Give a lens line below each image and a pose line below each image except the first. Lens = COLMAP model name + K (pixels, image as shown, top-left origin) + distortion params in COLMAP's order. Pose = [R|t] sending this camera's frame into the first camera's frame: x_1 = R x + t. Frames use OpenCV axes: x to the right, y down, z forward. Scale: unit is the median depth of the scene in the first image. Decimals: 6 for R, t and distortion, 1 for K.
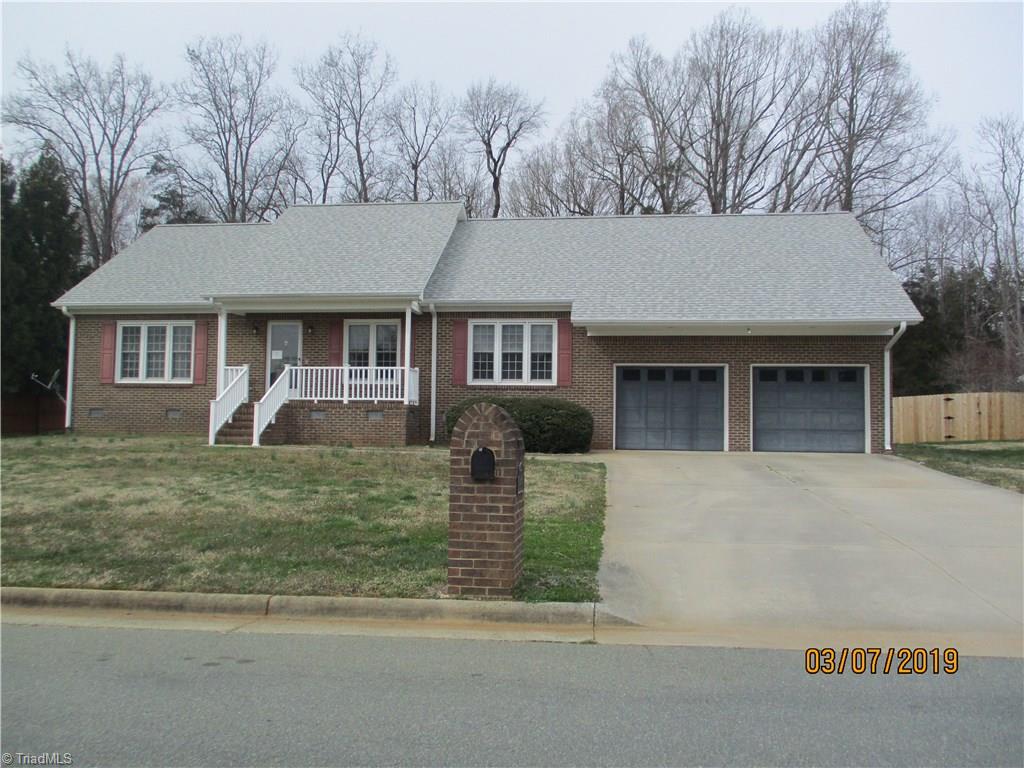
lens RADIAL K [[856.6, 0, 506.4], [0, 856.6, 387.6], [0, 0, 1]] dist [-0.018763, 0.004724]
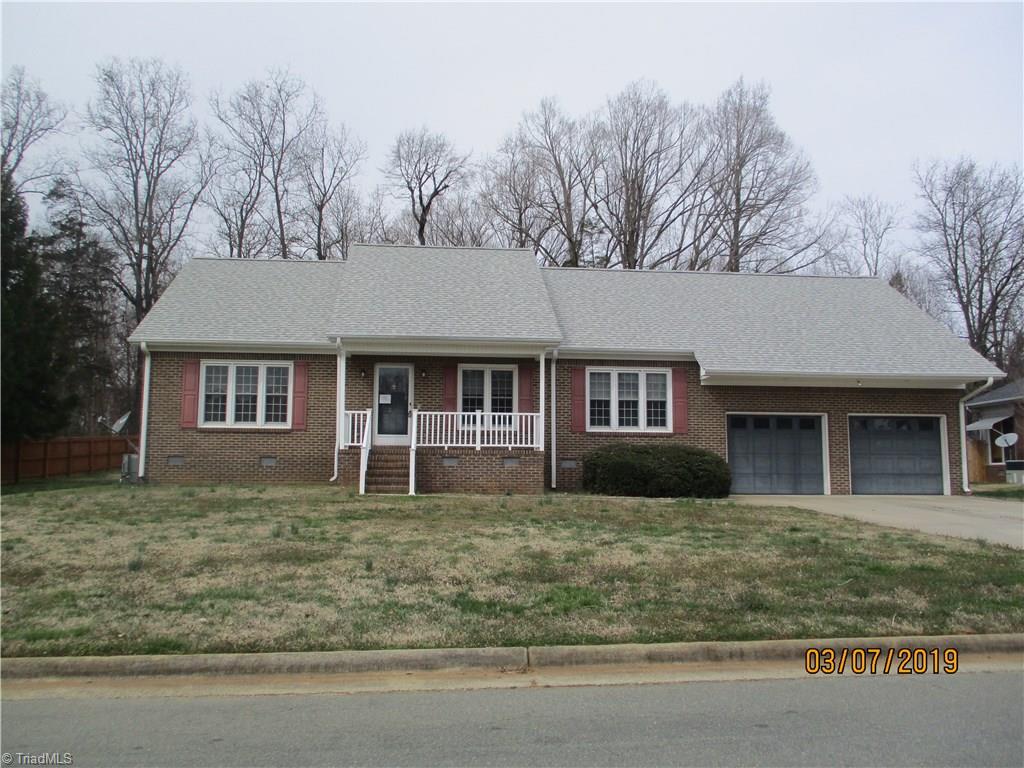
lens RADIAL K [[856.6, 0, 506.4], [0, 856.6, 388.2], [0, 0, 1]] dist [-0.018763, 0.004724]
pose [[0.975545, 0.016160, 0.219203, -0.356440], [-0.004052, 0.998446, -0.055574, 0.002270], [-0.219760, 0.053327, 0.974095, 0.039397]]
